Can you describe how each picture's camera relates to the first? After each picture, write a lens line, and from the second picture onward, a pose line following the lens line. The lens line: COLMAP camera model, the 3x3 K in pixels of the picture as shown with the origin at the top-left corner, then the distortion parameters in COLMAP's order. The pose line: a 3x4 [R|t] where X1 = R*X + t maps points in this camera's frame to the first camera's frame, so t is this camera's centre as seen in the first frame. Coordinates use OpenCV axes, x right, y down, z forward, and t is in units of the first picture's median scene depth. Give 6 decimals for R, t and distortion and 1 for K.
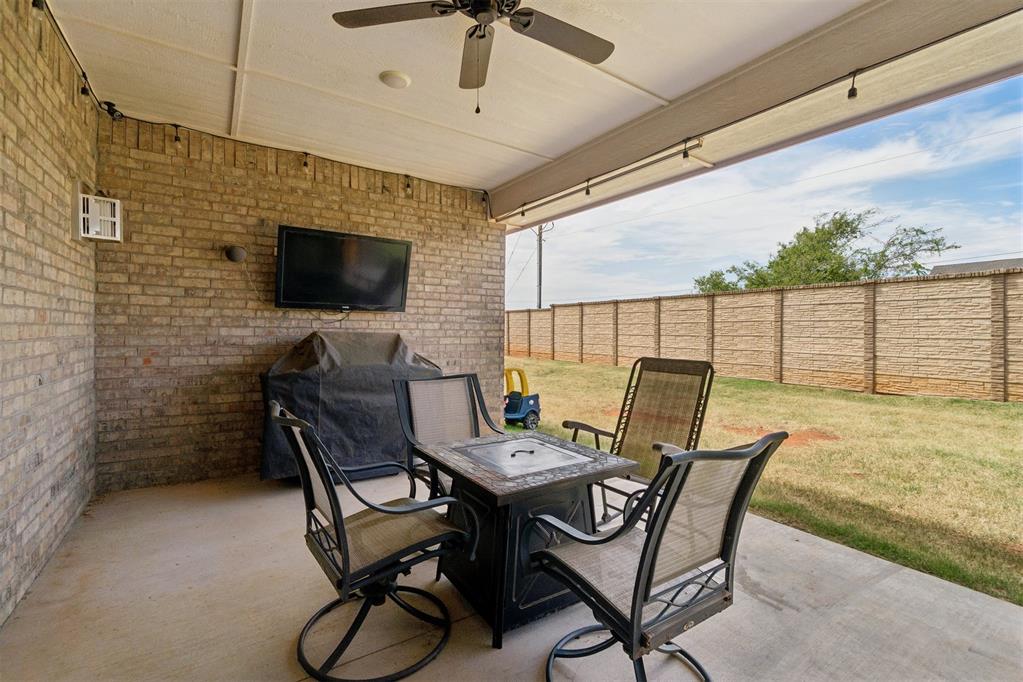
lens RADIAL K [[441.7, 0, 505.6], [0, 441.7, 335.7], [0, 0, 1]] dist [-0.000931, 0.000012]
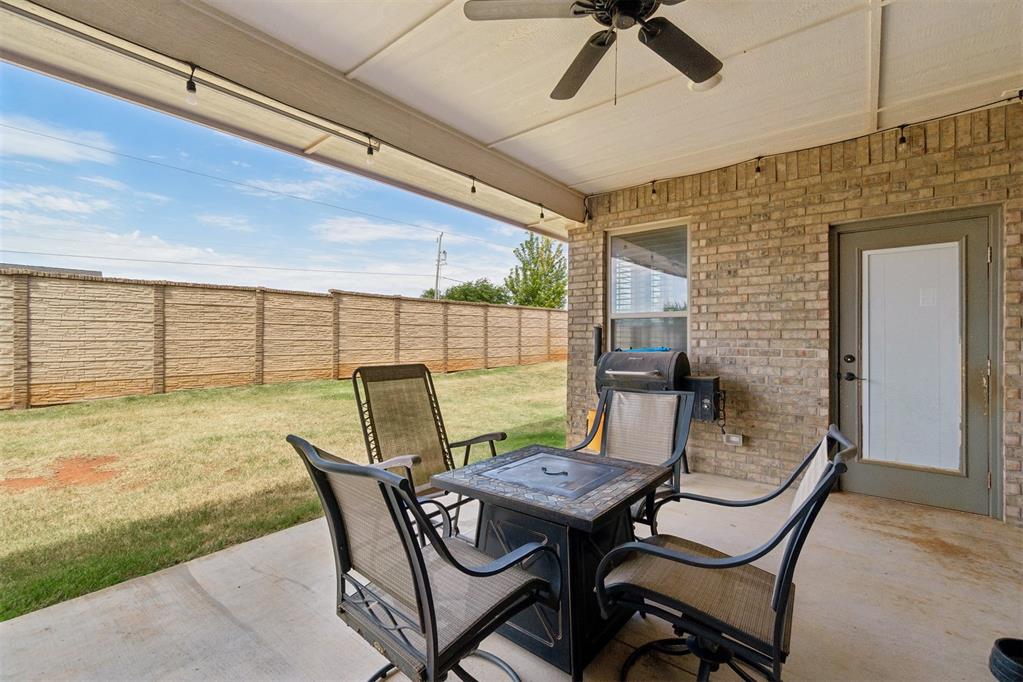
lens RADIAL K [[441.7, 0, 510.1], [0, 441.7, 338.3], [0, 0, 1]] dist [-0.000931, 0.000012]
pose [[-0.294849, -0.008771, 0.955504, -0.265022], [0.003463, 0.999942, 0.010247, -0.006529], [-0.955538, 0.006330, -0.294801, 0.442926]]
